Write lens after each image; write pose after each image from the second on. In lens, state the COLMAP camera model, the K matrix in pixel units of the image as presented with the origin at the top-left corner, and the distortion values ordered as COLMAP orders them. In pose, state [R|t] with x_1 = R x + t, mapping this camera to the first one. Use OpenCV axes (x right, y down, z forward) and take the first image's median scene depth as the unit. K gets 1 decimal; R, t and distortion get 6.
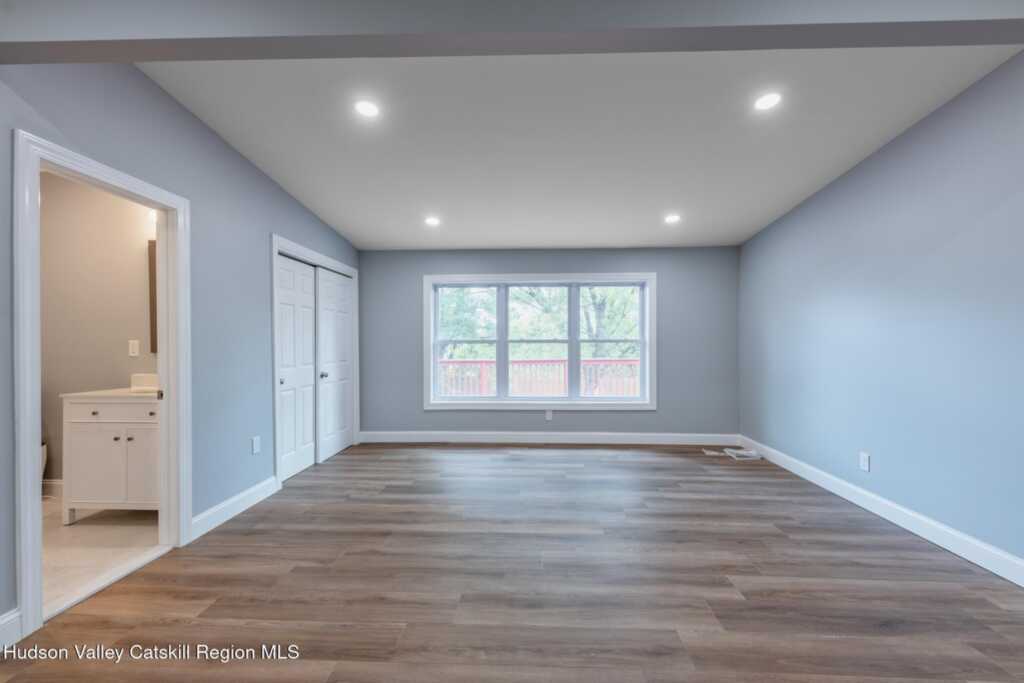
lens RADIAL K [[418.3, 0, 512.0], [0, 418.3, 341.5], [0, 0, 1]] dist [-0.000163, -0.000296]
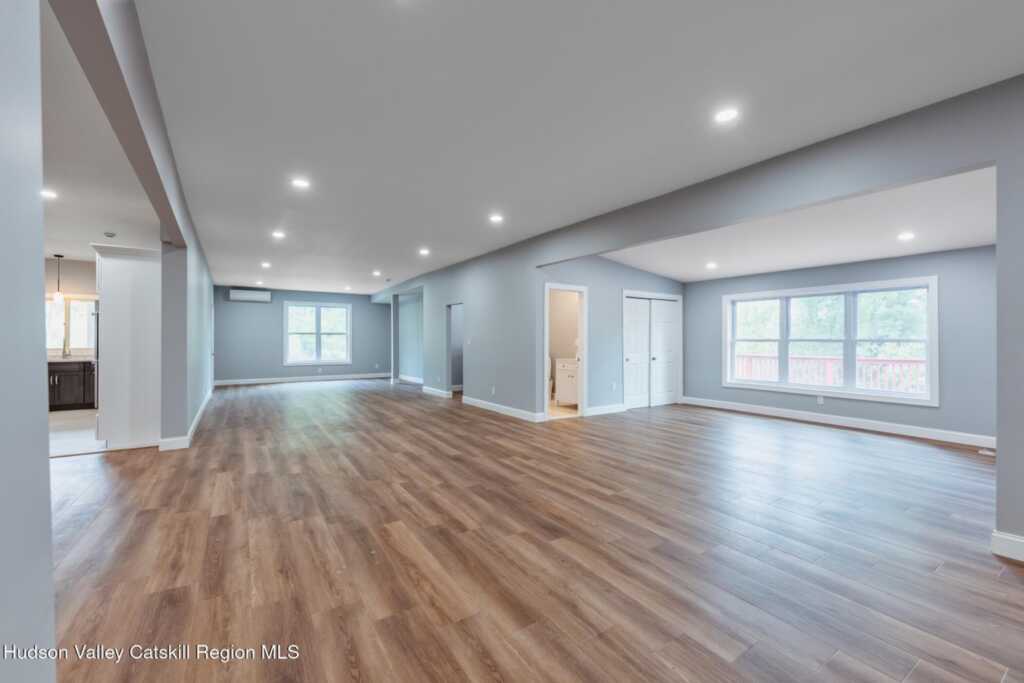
lens RADIAL K [[430.1, 0, 512.0], [0, 430.1, 341.5], [0, 0, 1]] dist [0.000238, 0.000068]
pose [[0.587609, 0.007305, -0.809112, 0.710528], [-0.000895, 0.999965, 0.008378, -0.009537], [0.809145, -0.004199, 0.587595, -0.606545]]
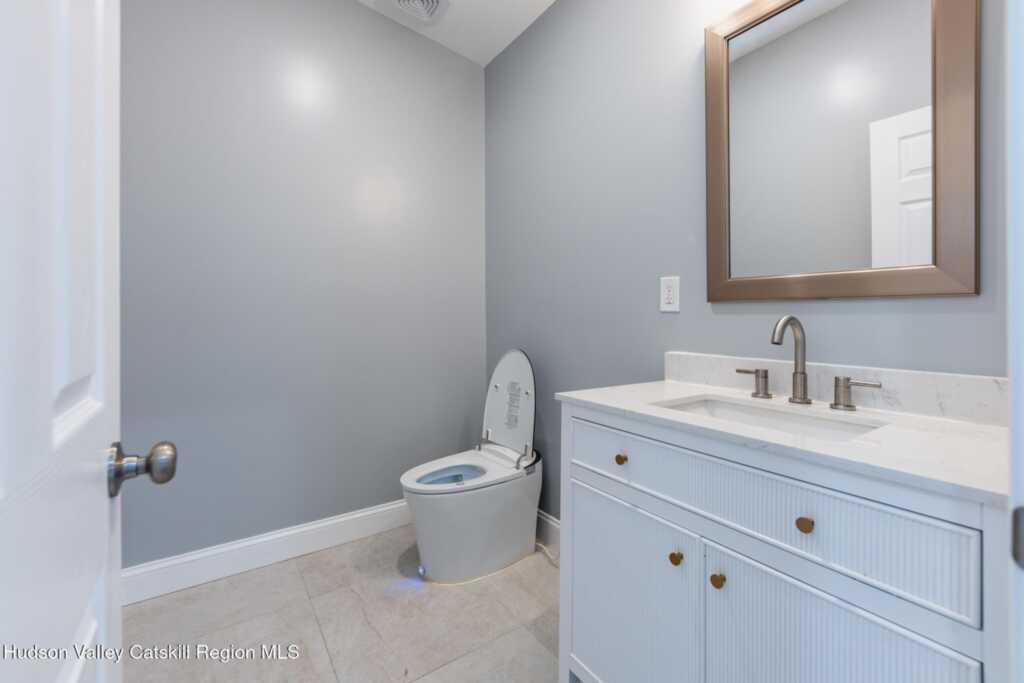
lens RADIAL K [[449.5, 0, 509.0], [0, 449.5, 320.4], [0, 0, 1]] dist [0.000721, 0.000060]
pose [[0.593941, 0.010188, -0.804444, -0.486961], [0.000569, 0.999914, 0.013084, 0.030266], [0.804509, -0.008229, 0.593884, 0.452702]]
